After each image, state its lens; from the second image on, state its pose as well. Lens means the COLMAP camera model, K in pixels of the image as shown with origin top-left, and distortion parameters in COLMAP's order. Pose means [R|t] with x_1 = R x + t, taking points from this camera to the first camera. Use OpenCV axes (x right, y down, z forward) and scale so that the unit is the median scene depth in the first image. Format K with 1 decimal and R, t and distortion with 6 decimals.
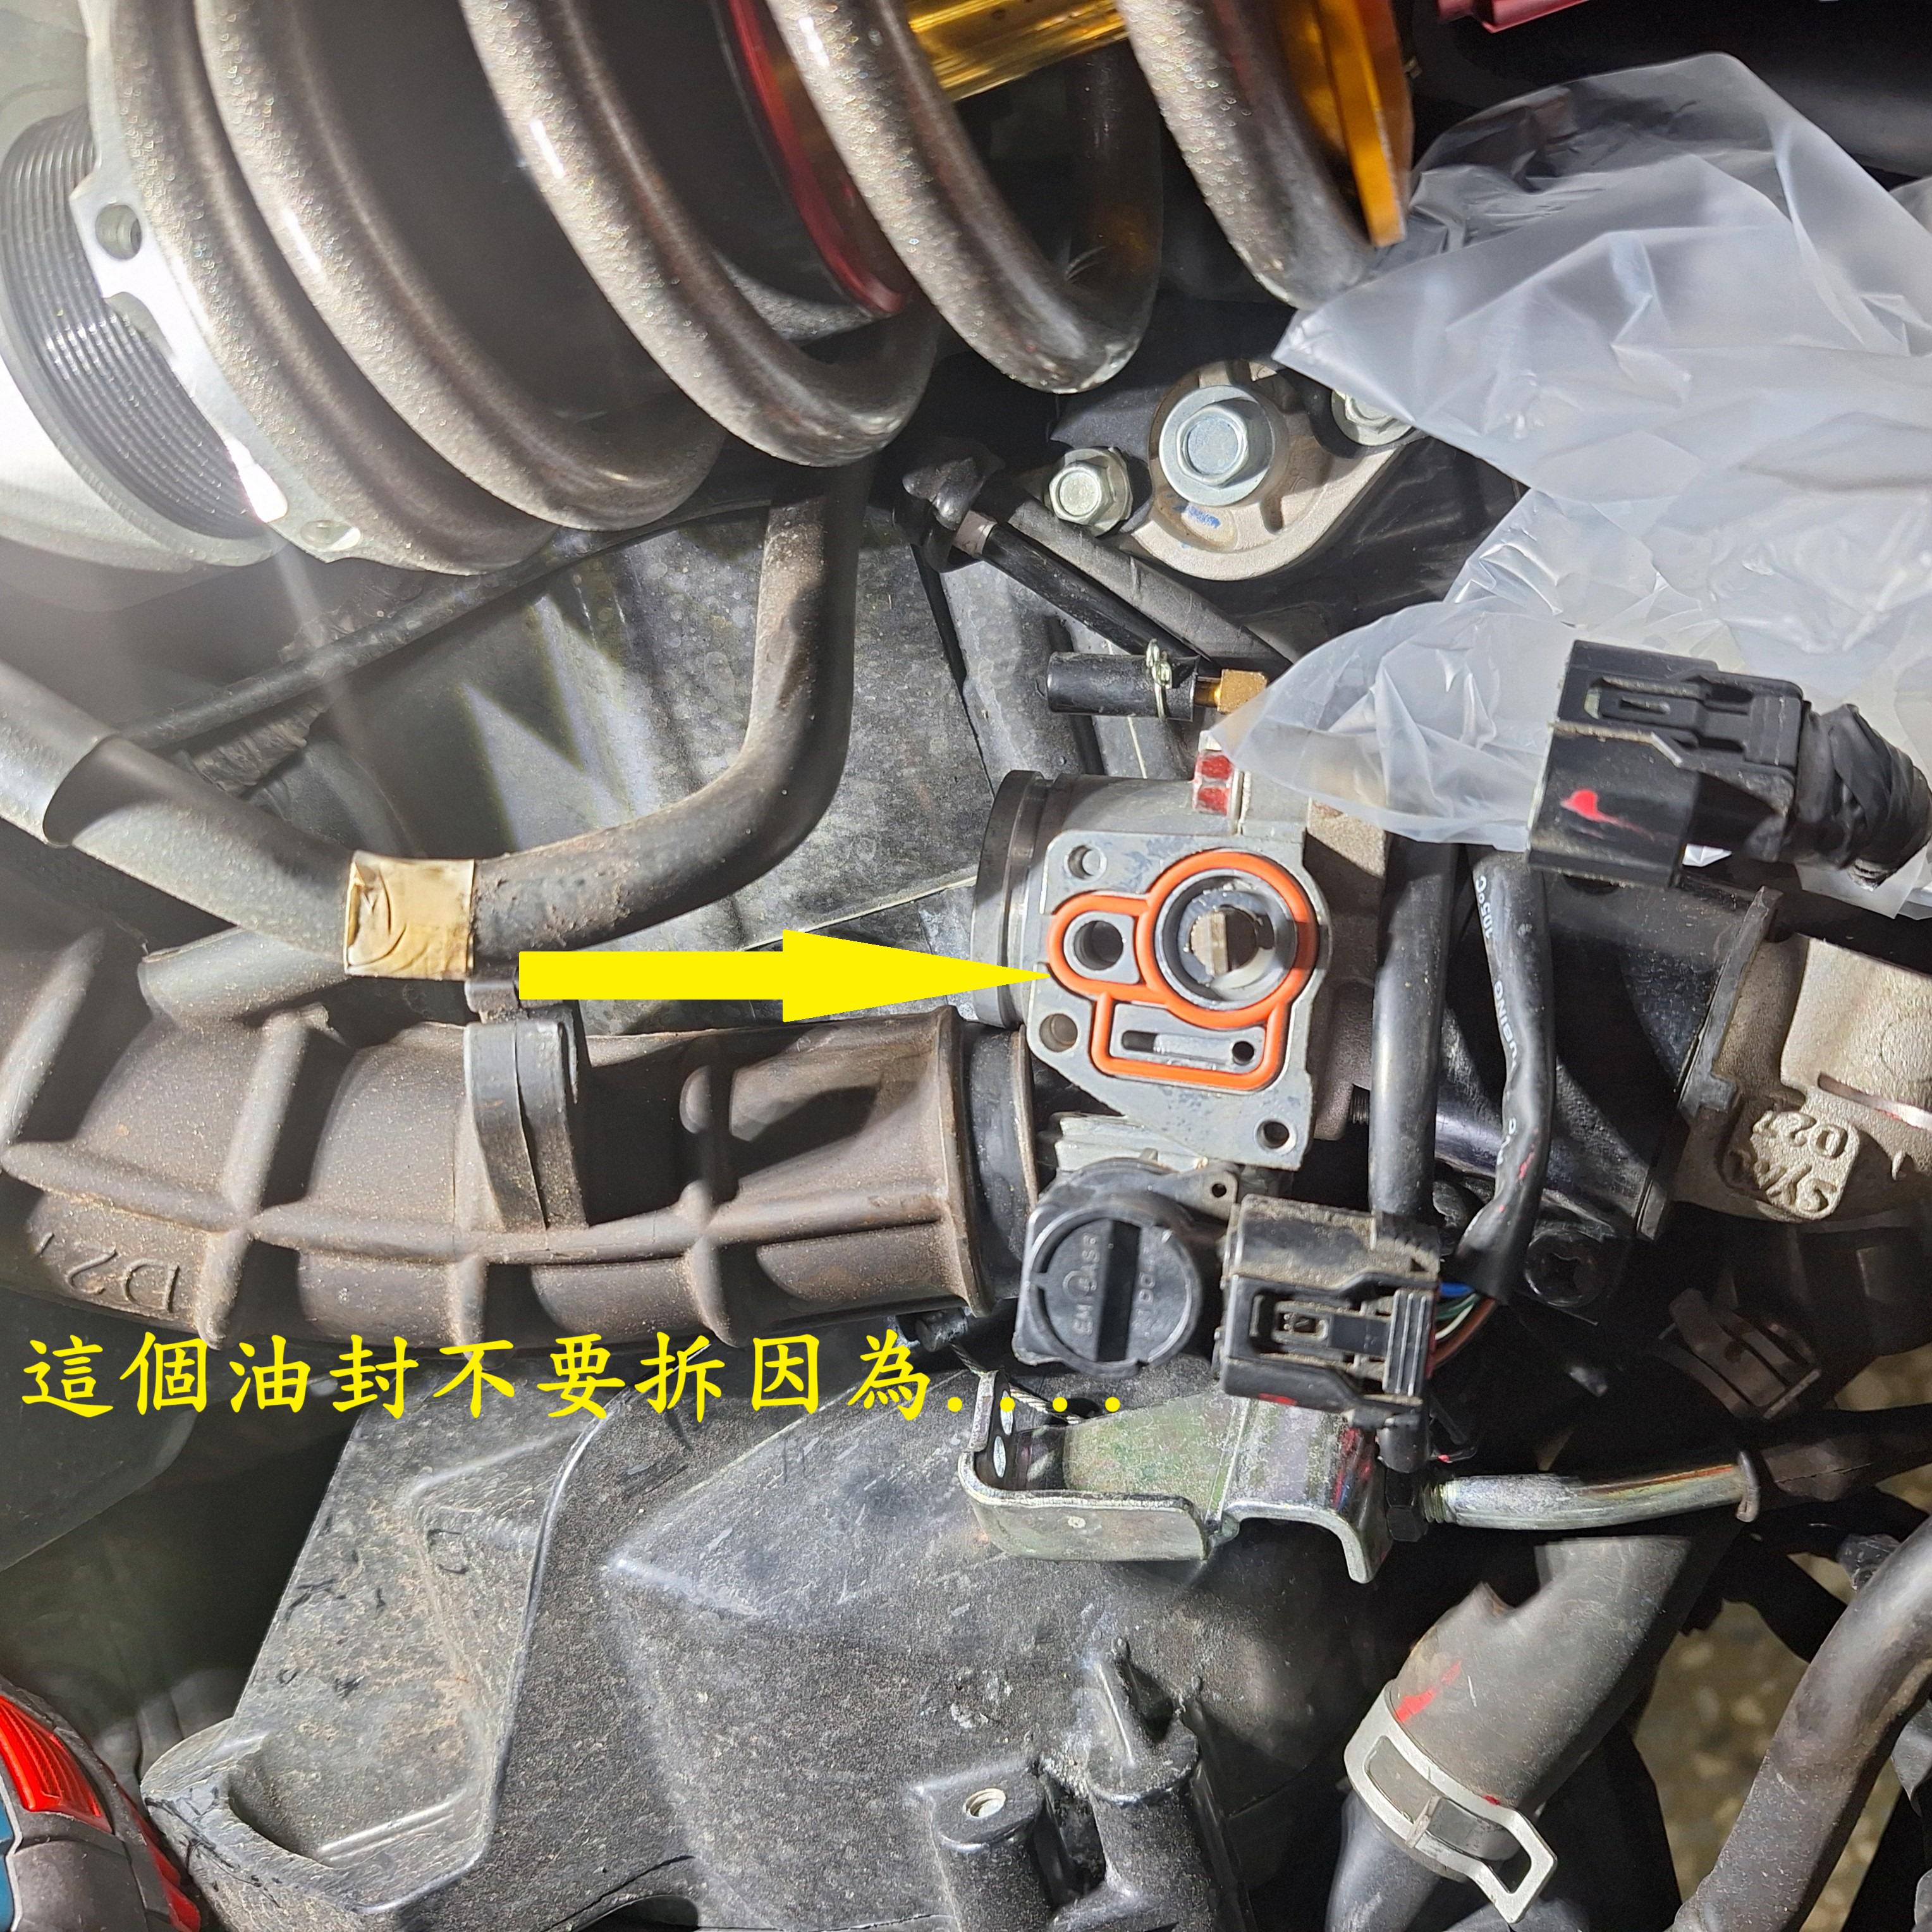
lens RADIAL K [[1787.7, 0, 941.7], [0, 1787.7, 938.6], [0, 0, 1]] dist [-0.013085, 0.000000]
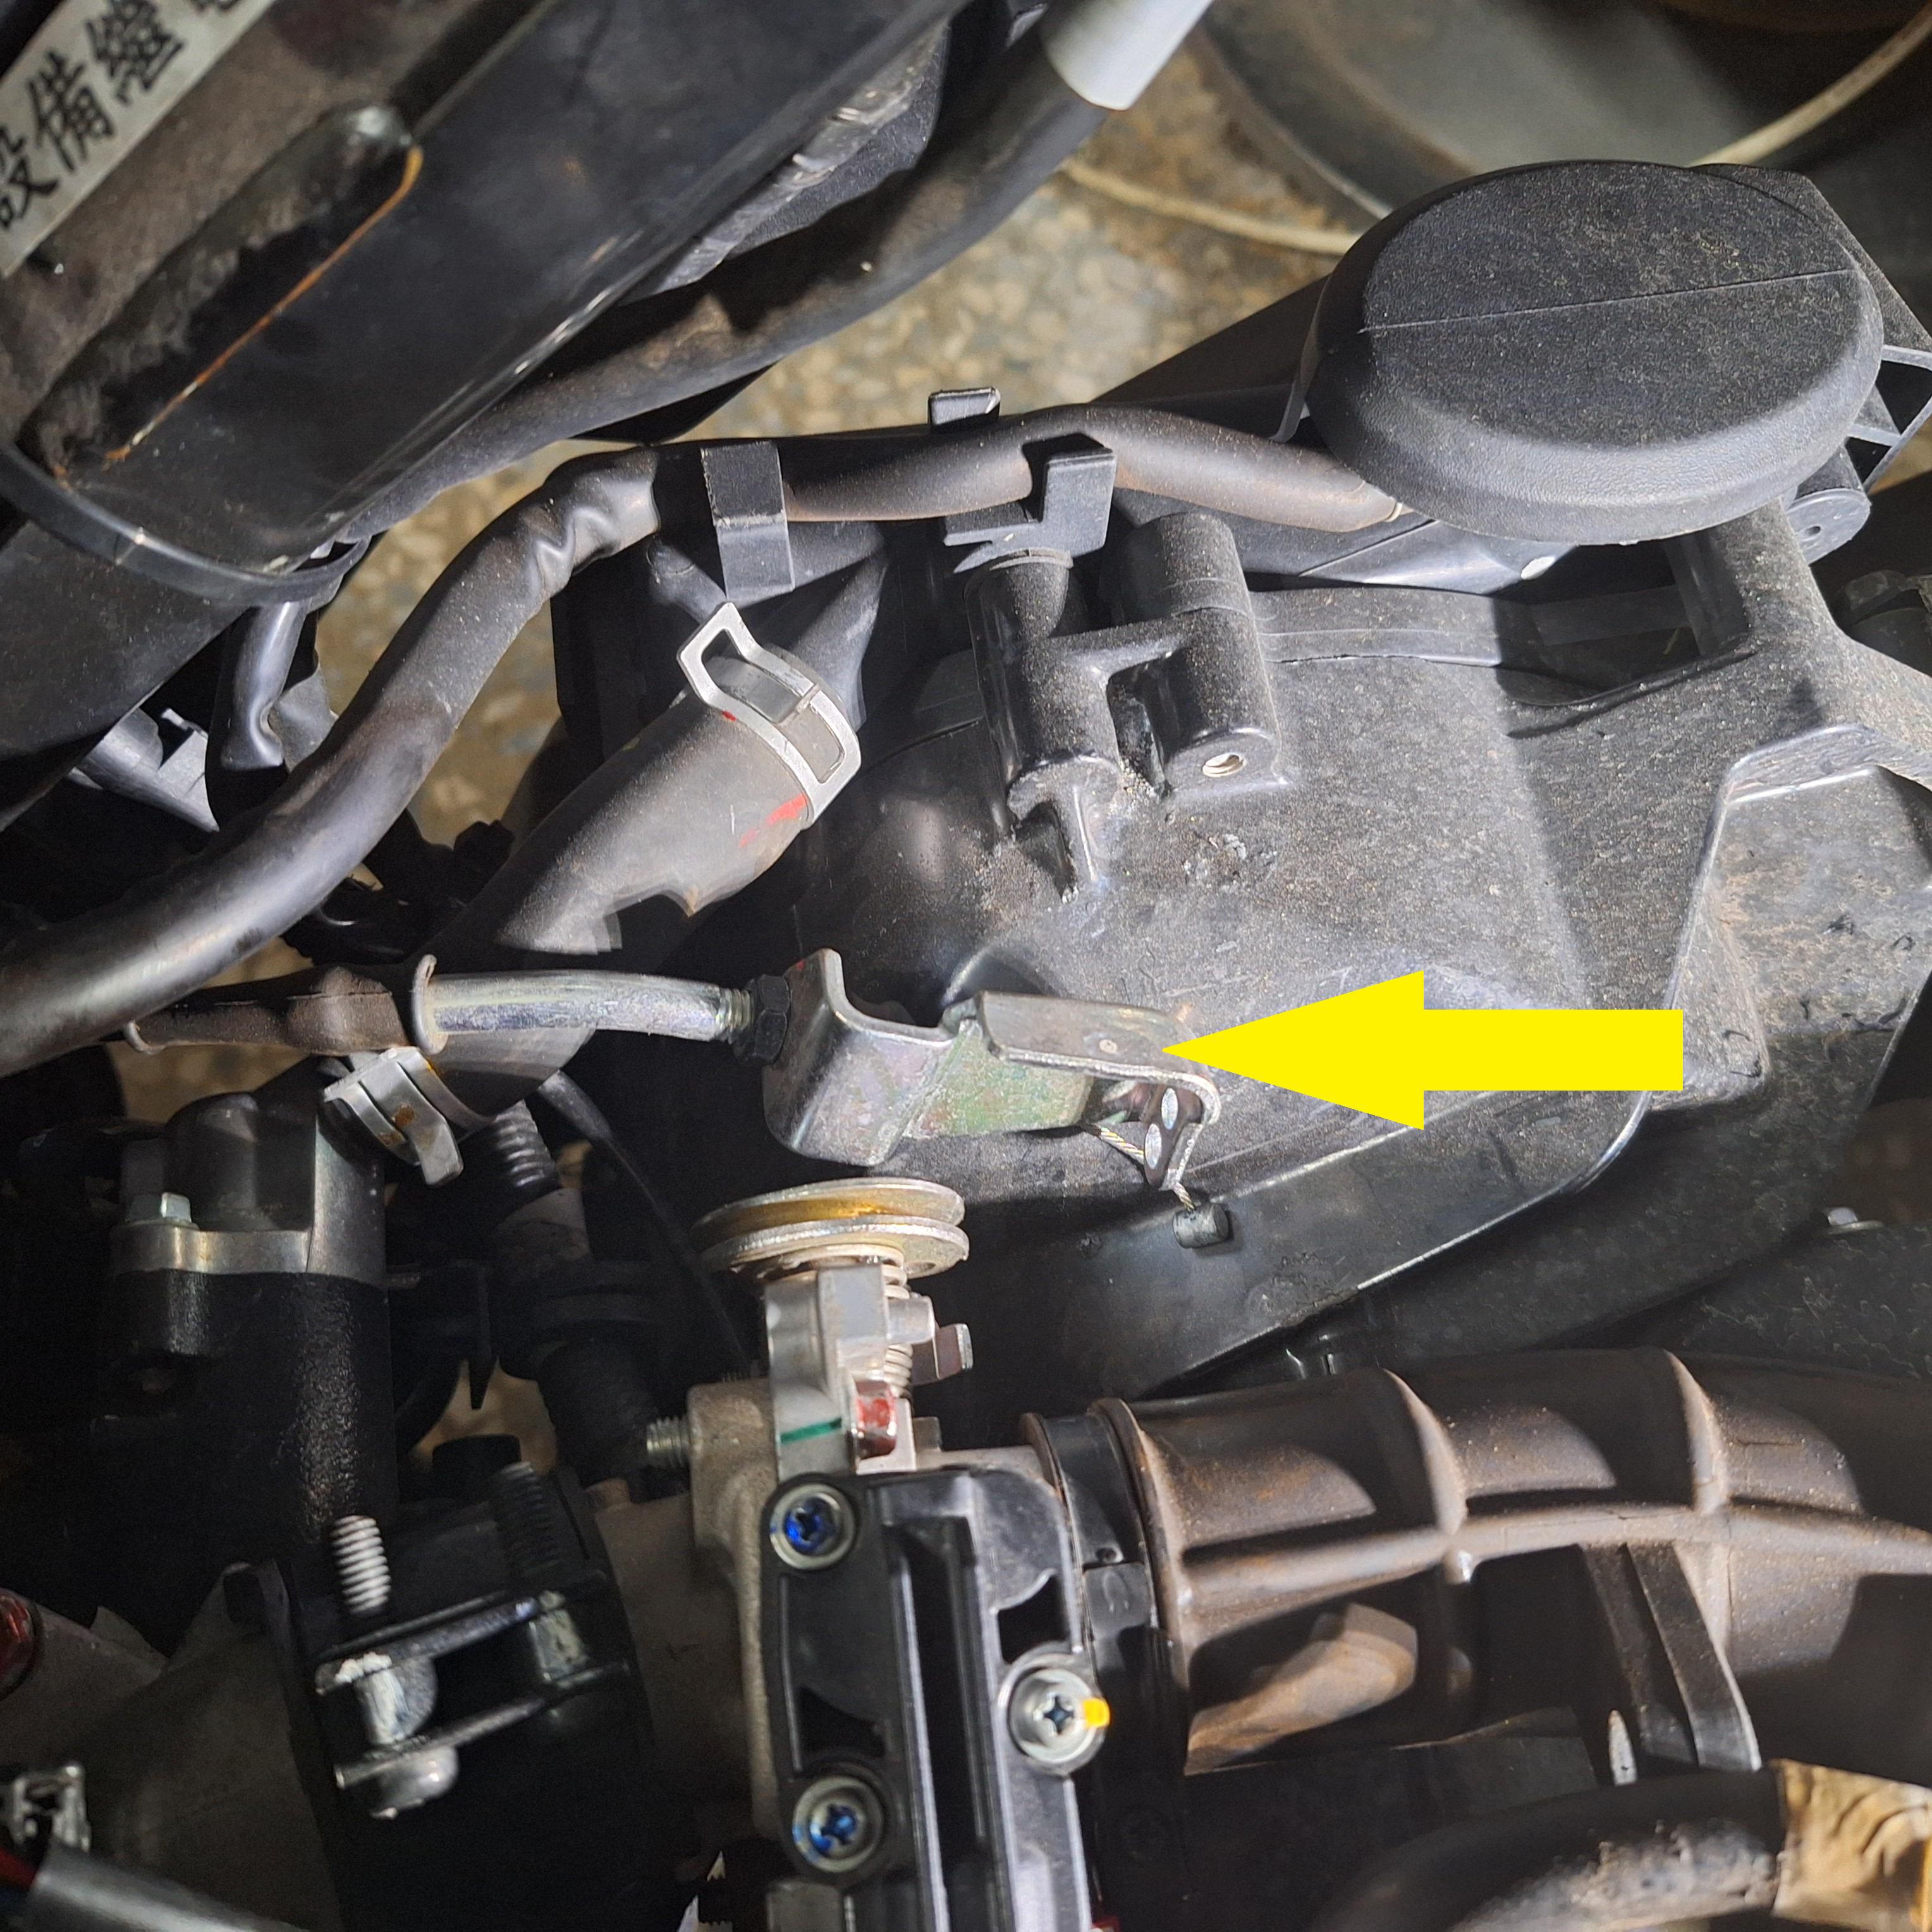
lens RADIAL K [[1787.7, 0, 972.6], [0, 1787.7, 1027.5], [0, 0, 1]] dist [-0.013085, 0.000000]
pose [[-0.992157, -0.113143, 0.053135, 0.092542], [0.122574, -0.963957, 0.236142, 0.087639], [0.024502, 0.240803, 0.970265, 0.059763]]
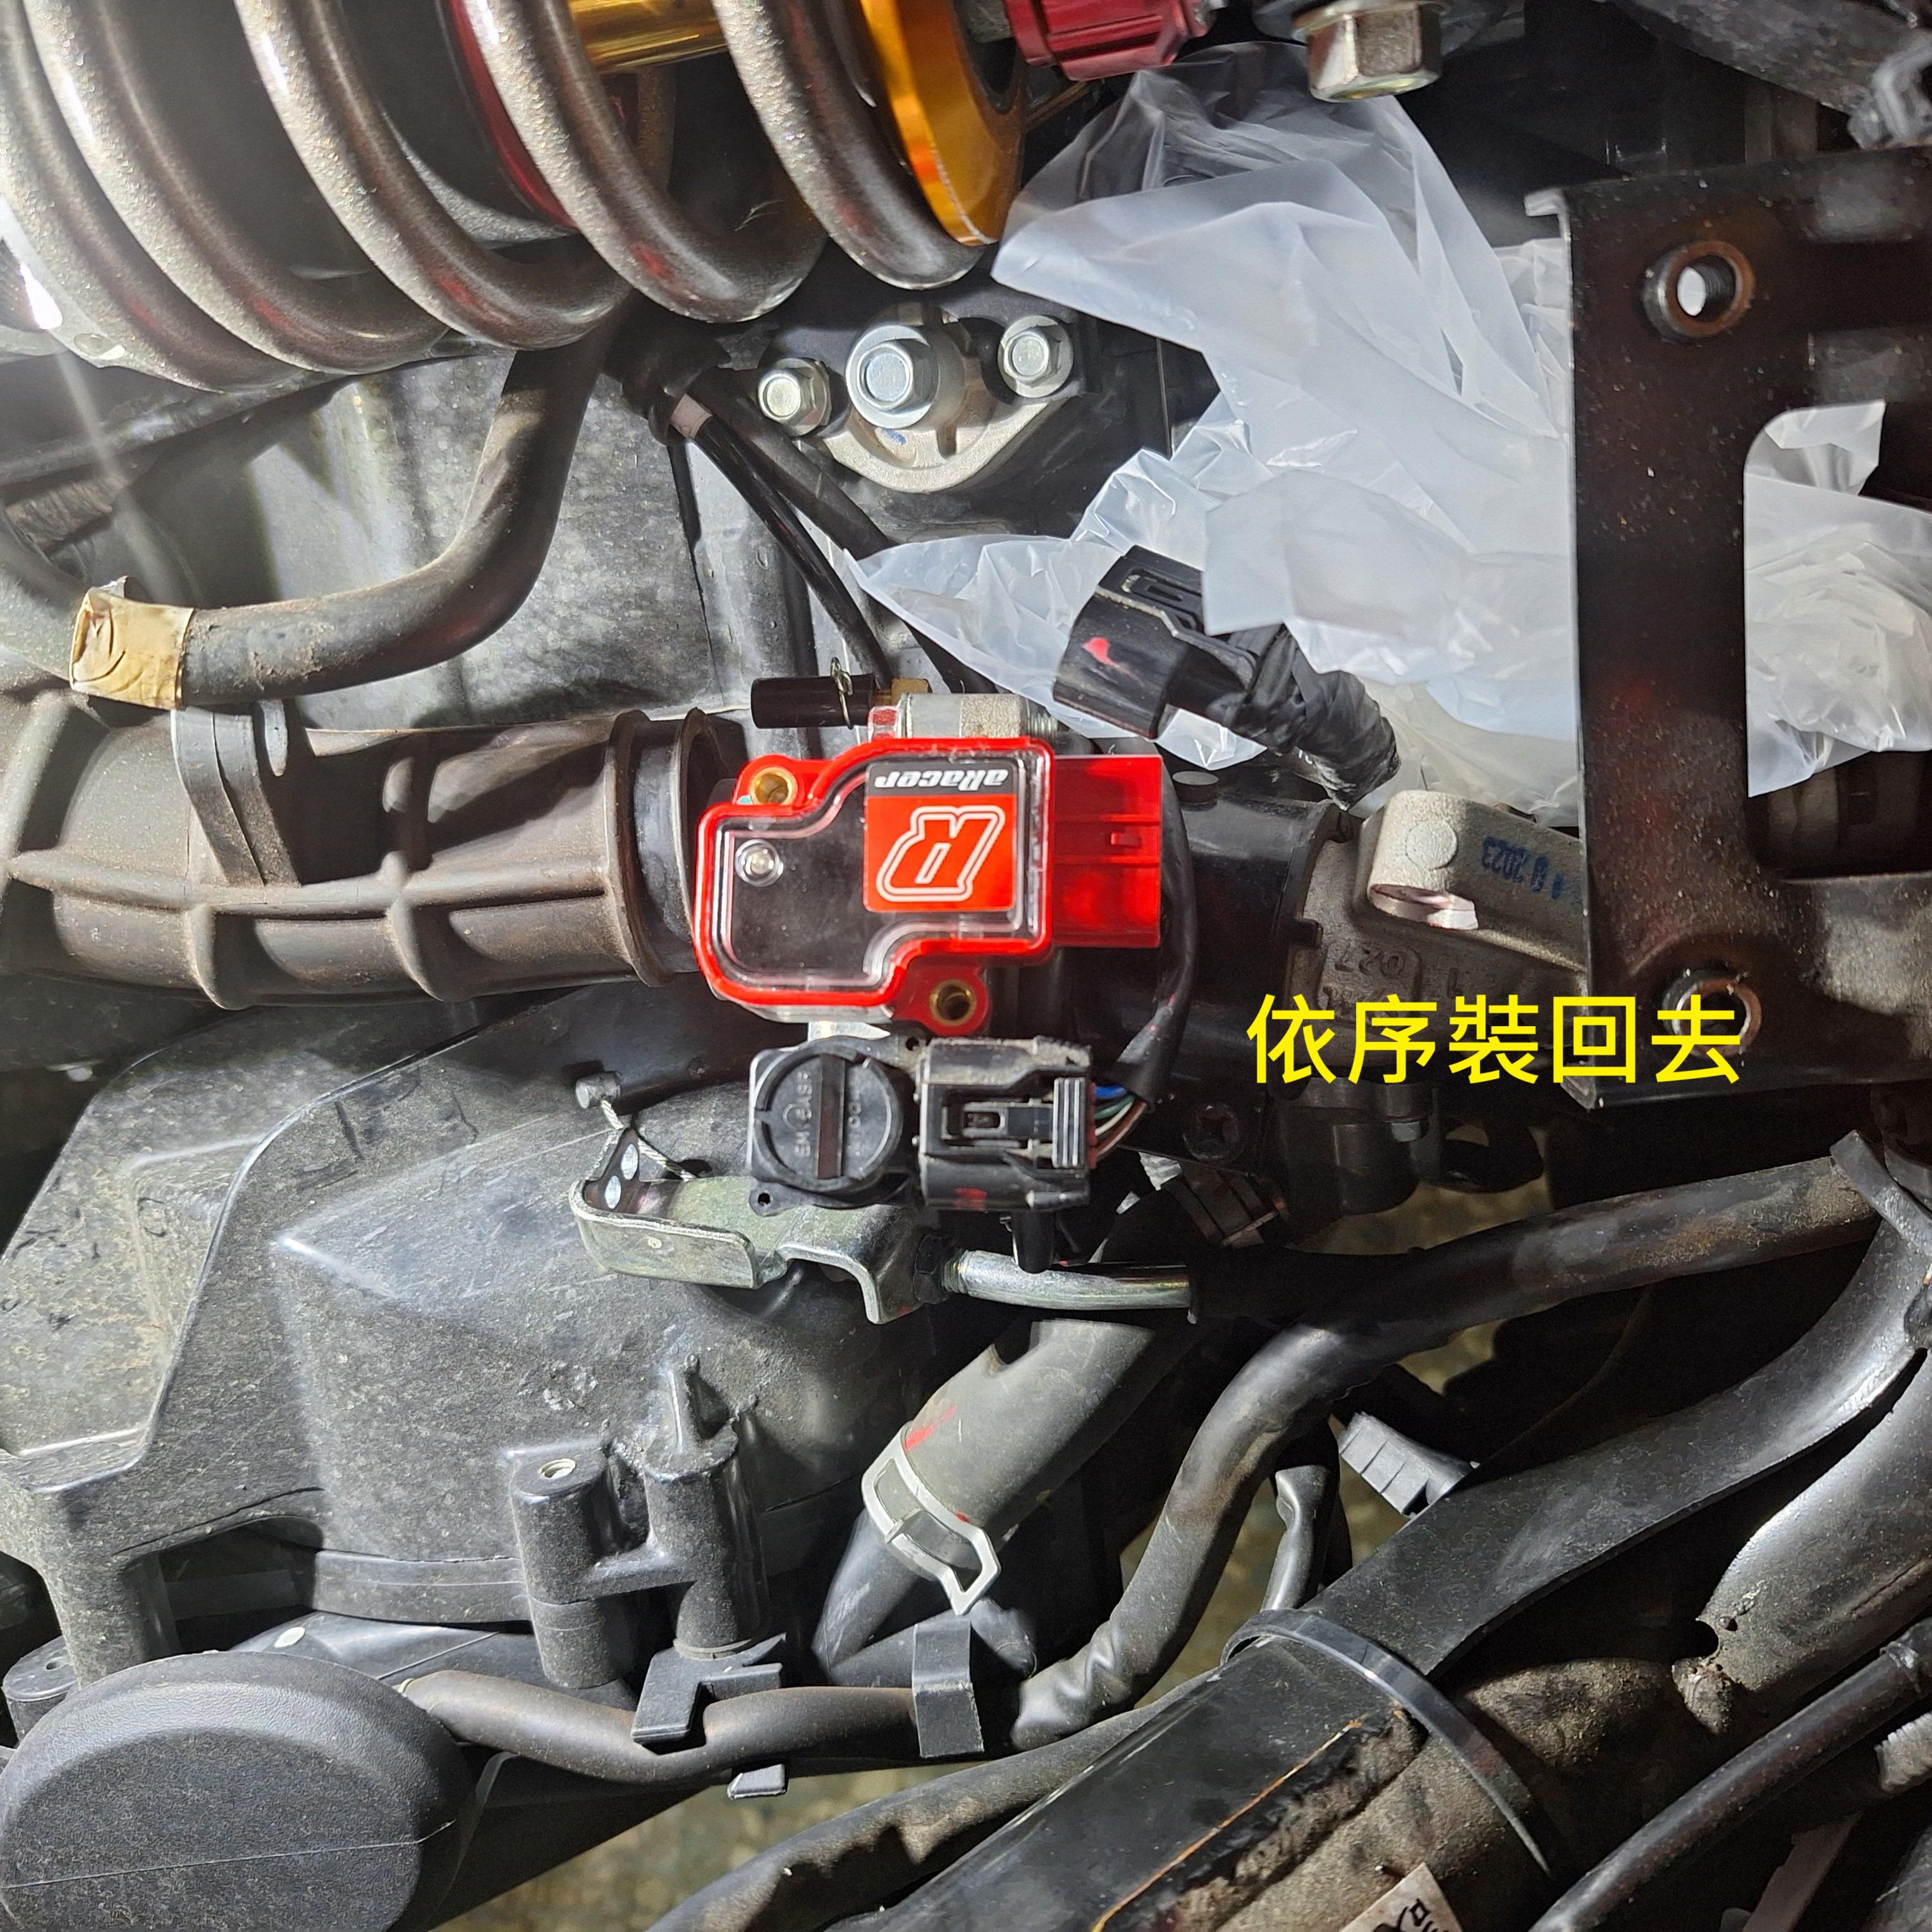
lens RADIAL K [[1787.7, 0, 956.0], [0, 1787.7, 927.6], [0, 0, 1]] dist [-0.013085, 0.000000]
pose [[0.988585, 0.142862, 0.047850, 0.178638], [-0.146339, 0.986041, 0.079427, -0.017030], [-0.035835, -0.085523, 0.995692, -0.189885]]
